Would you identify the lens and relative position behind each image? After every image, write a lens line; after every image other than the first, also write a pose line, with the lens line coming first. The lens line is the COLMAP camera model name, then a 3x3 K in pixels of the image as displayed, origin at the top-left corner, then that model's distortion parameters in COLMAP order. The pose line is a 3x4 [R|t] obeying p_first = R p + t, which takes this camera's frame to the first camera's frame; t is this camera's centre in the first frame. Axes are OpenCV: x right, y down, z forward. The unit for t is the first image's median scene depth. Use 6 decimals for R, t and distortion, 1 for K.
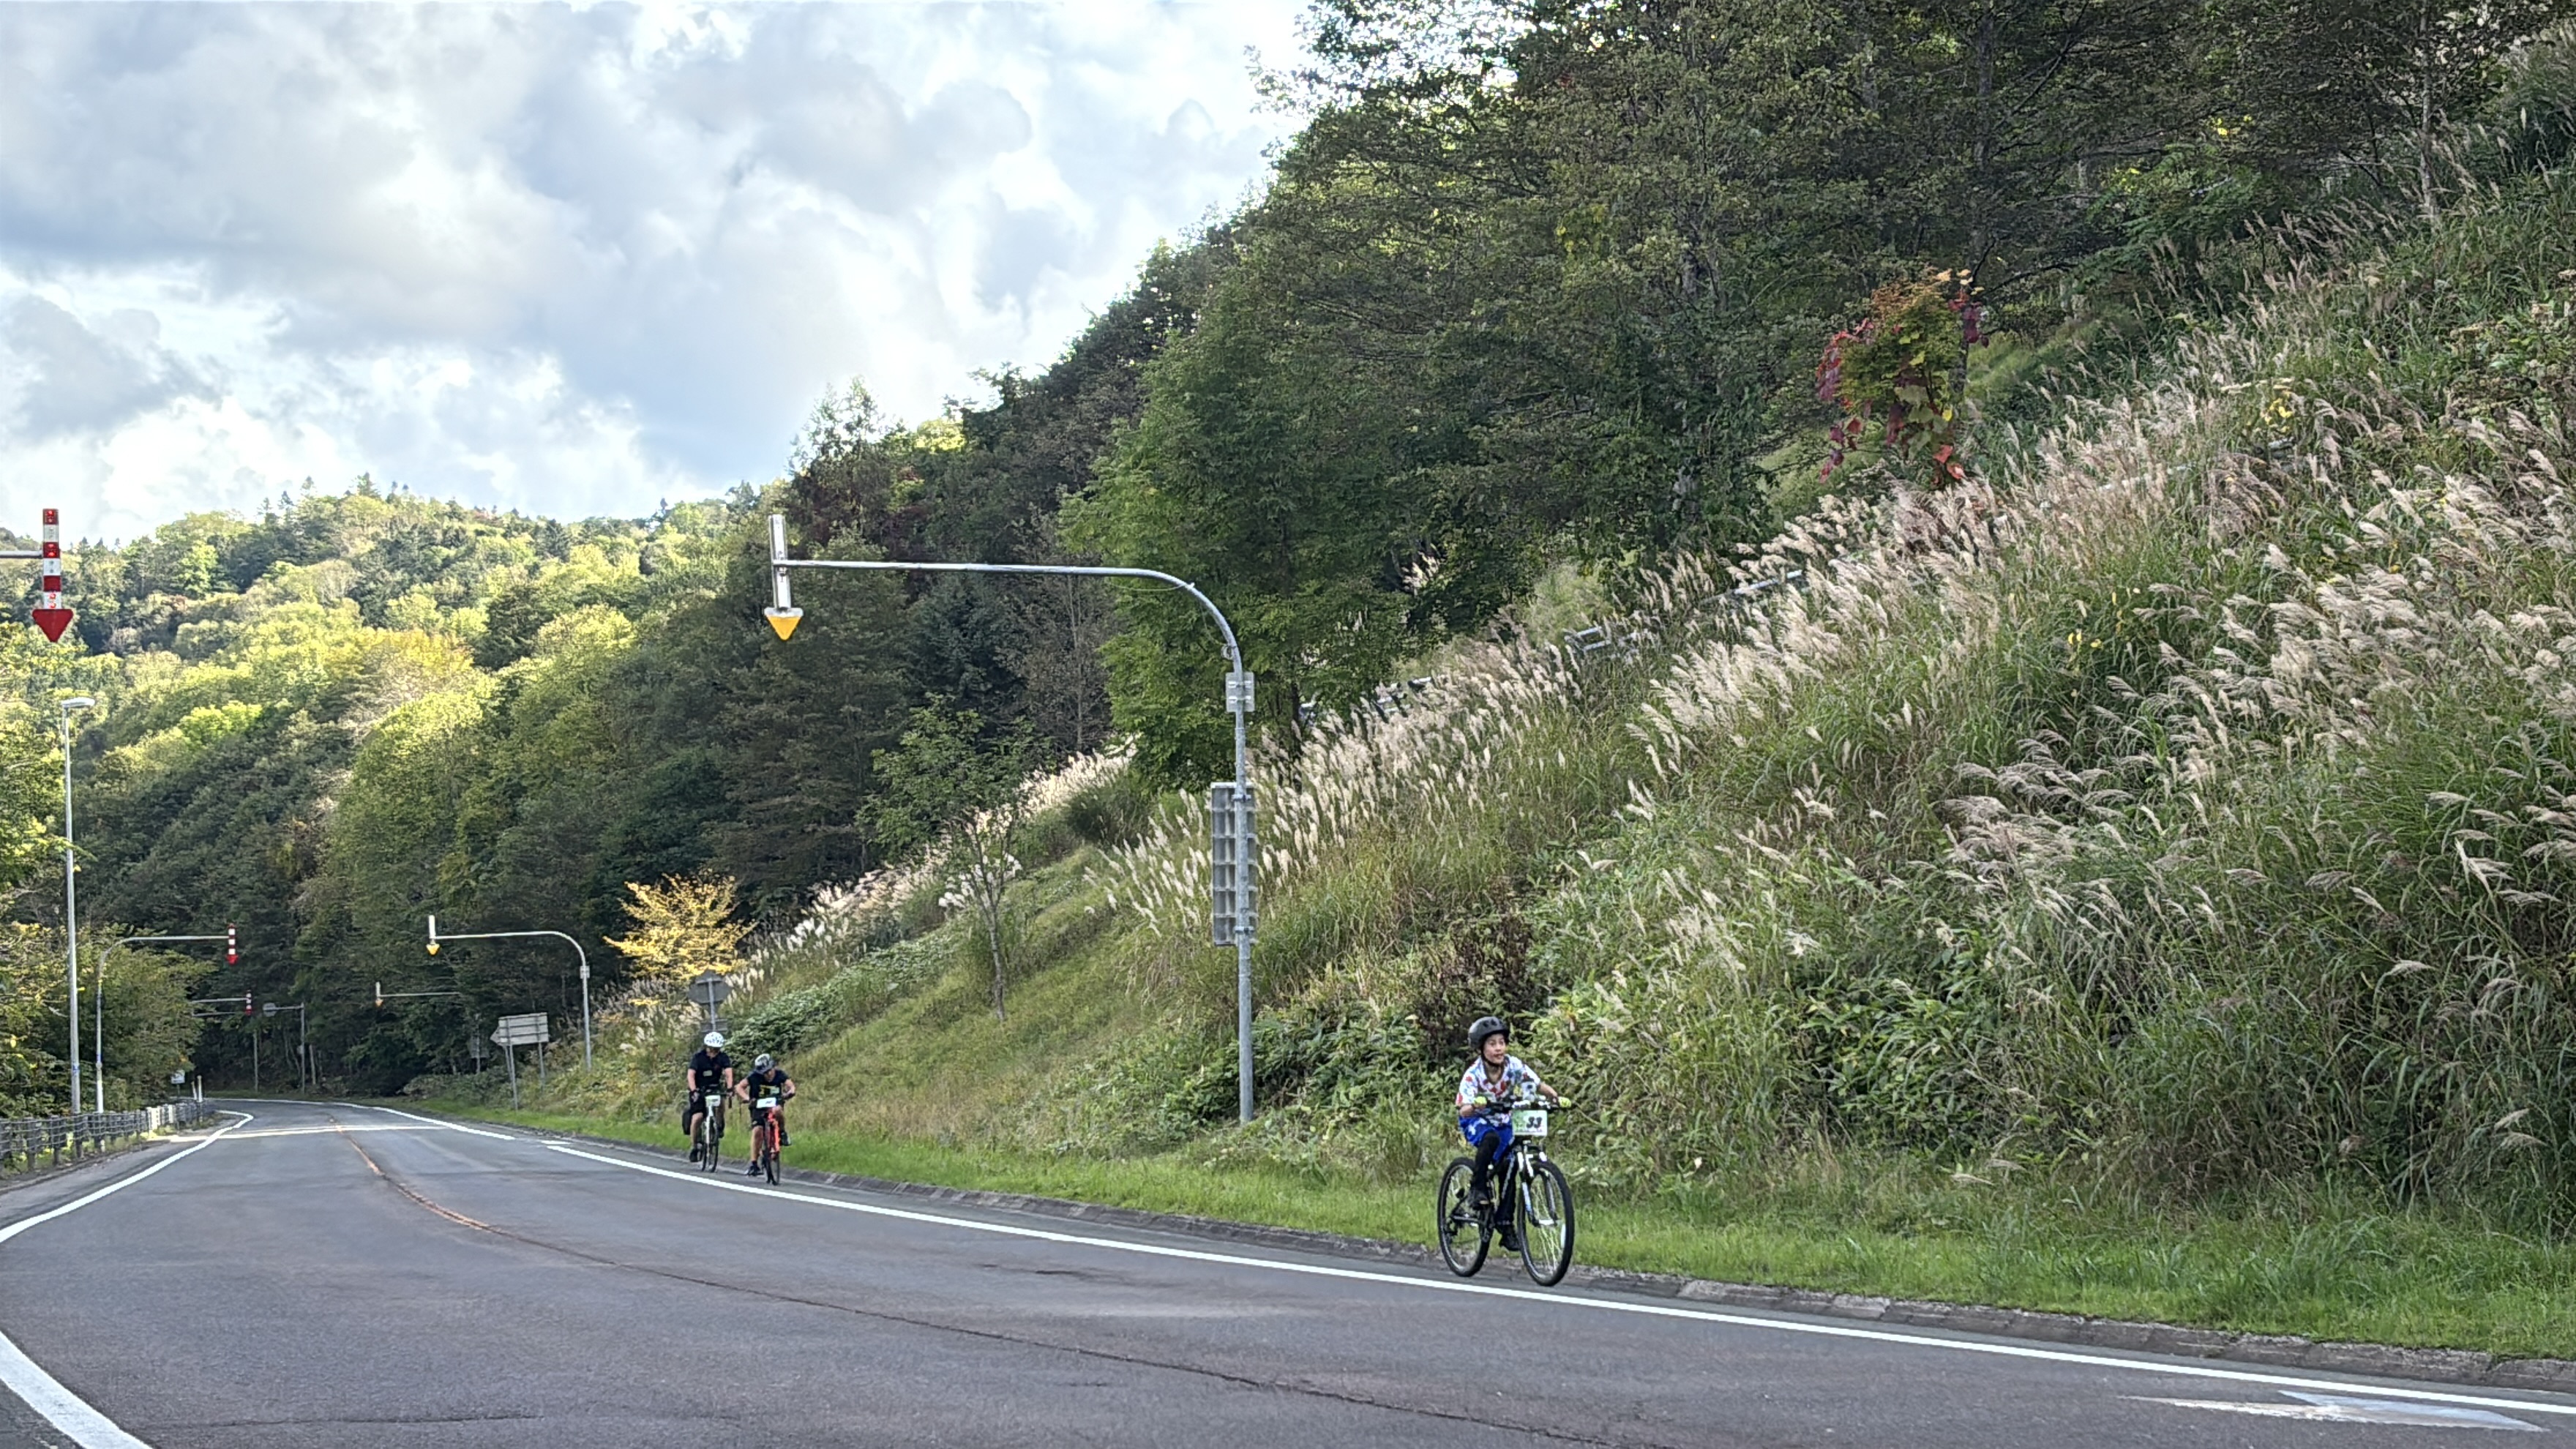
lens RADIAL K [[3784.8, 0, 1258.3], [0, 3784.8, 688.2], [0, 0, 1]] dist [0.201259, 0.000000]
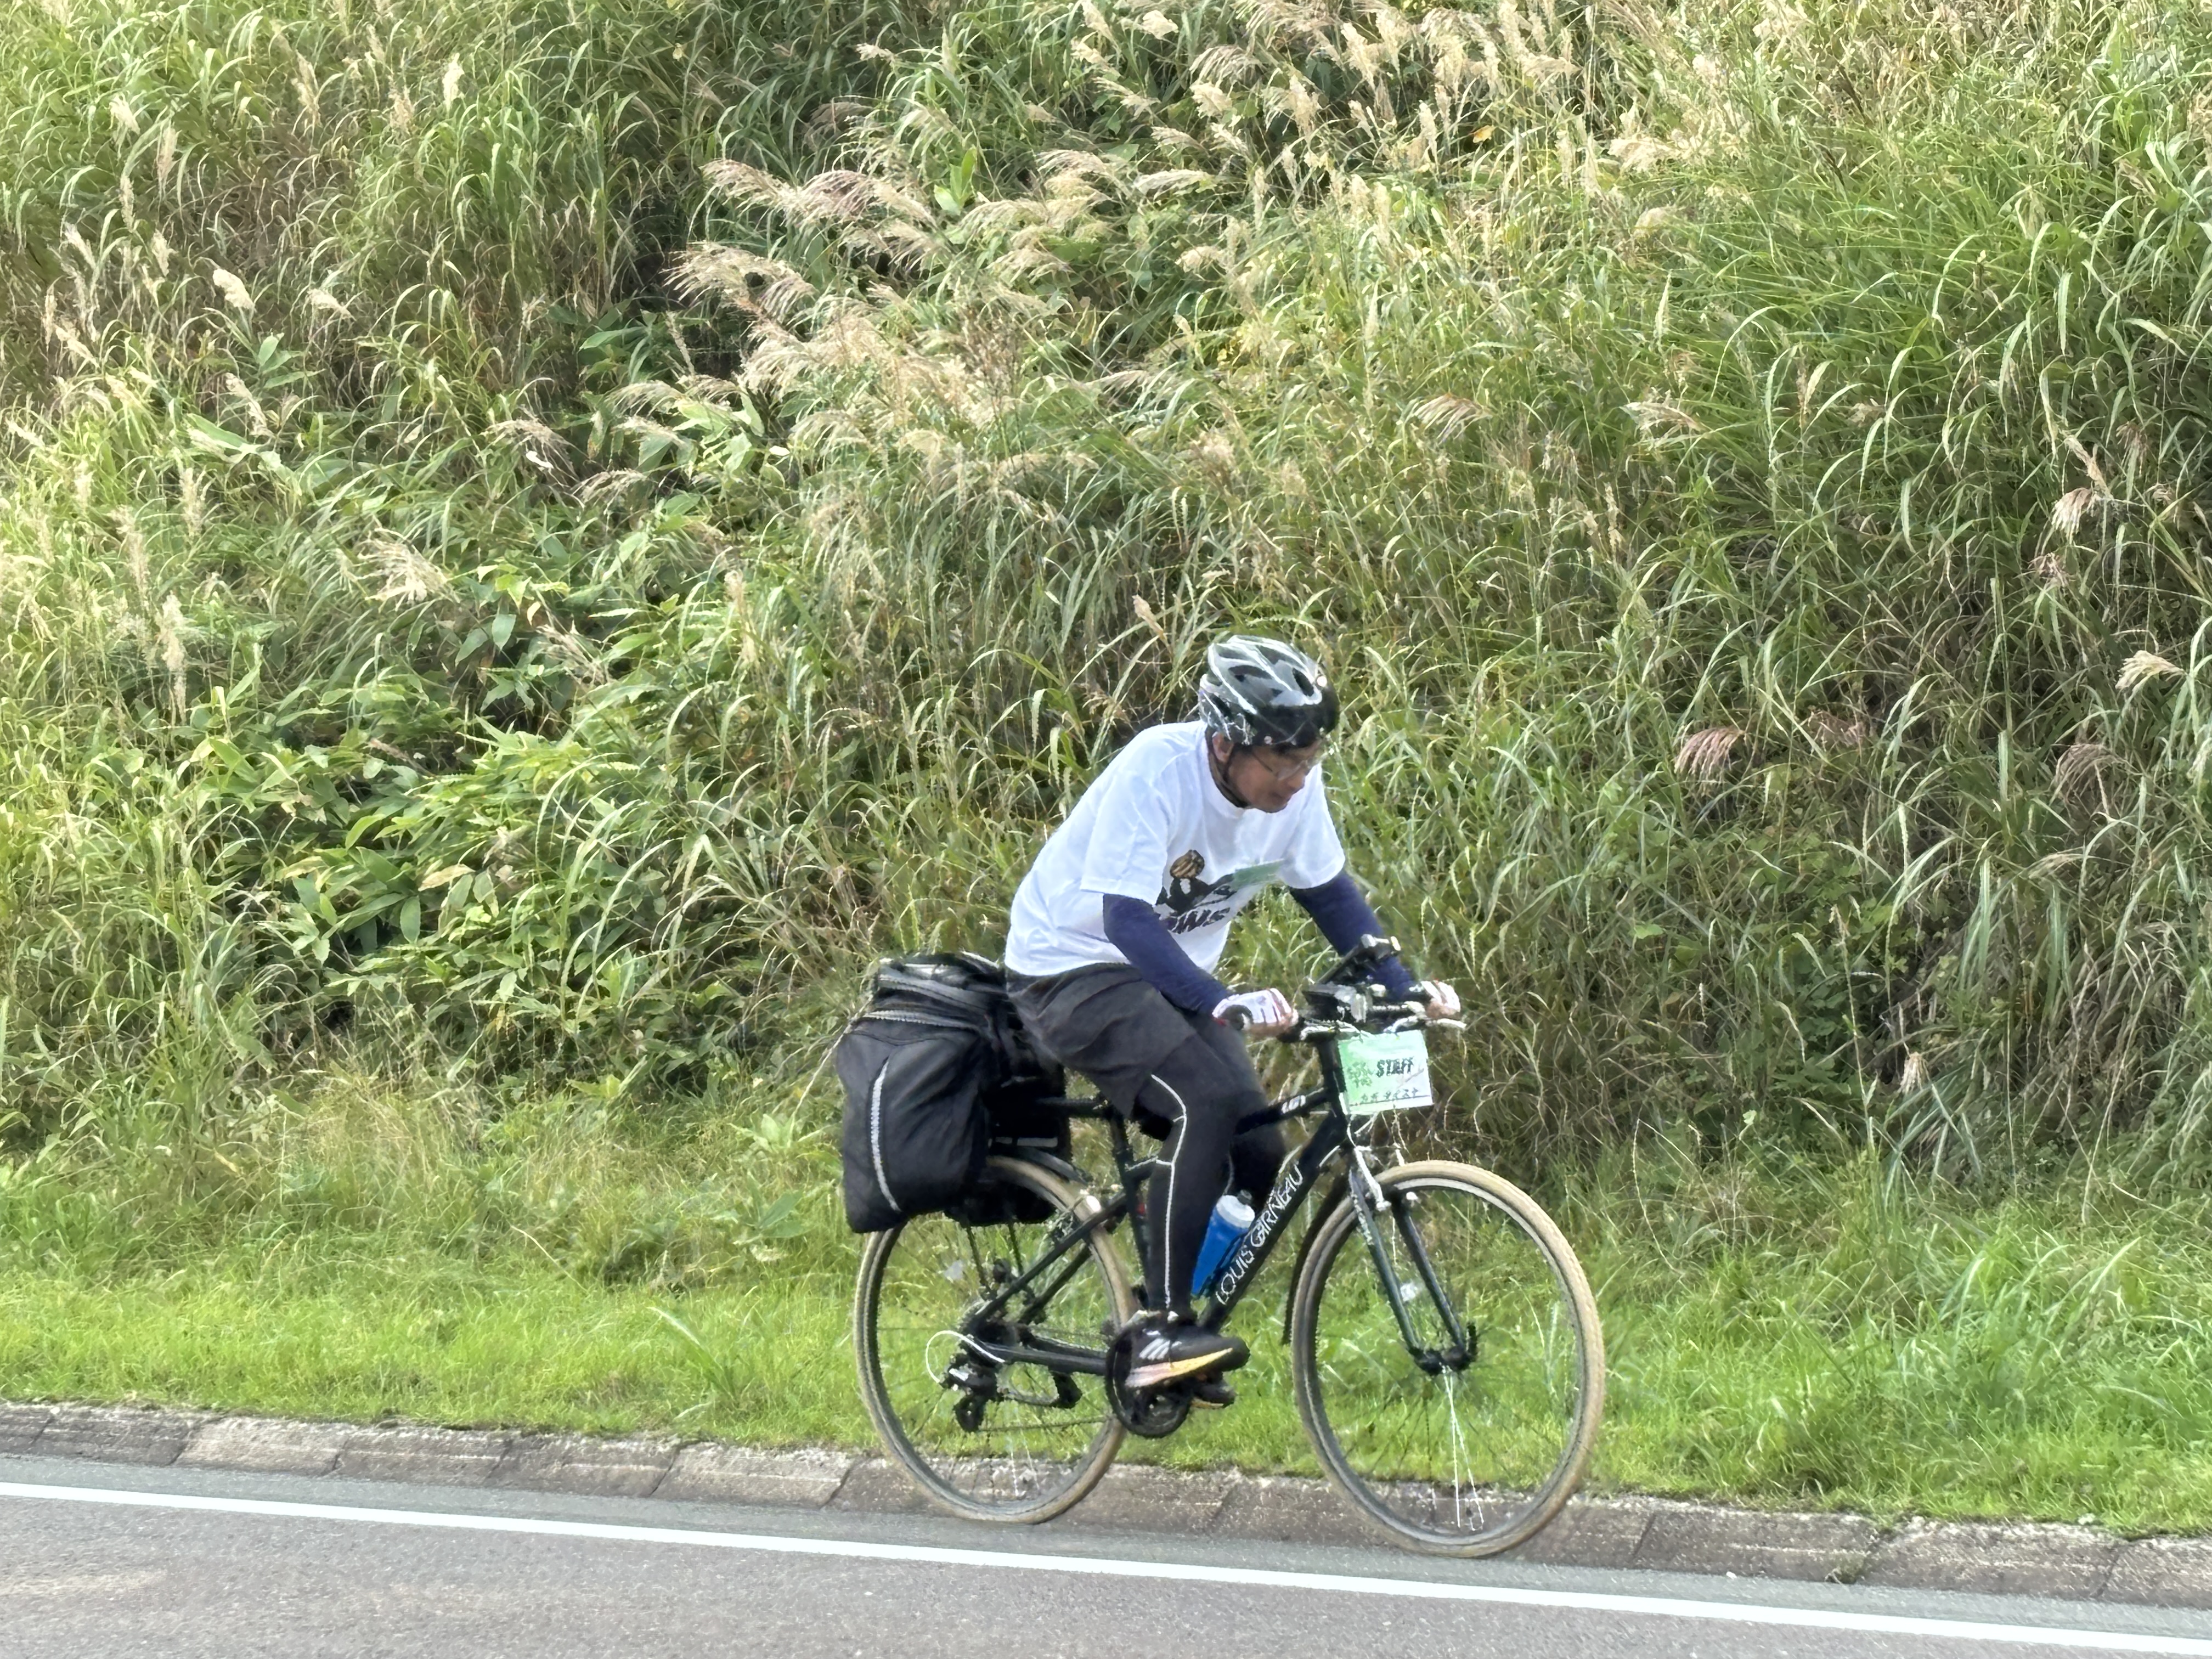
lens RADIAL K [[7476.5, 0, 1061.1], [0, 7476.5, 693.0], [0, 0, 1]] dist [0.217161, 0.000000]
pose [[0.911615, 0.010232, 0.410918, -0.140211], [-0.040246, 0.997109, 0.064457, 0.024838], [-0.409071, -0.075298, 0.909391, 0.257492]]
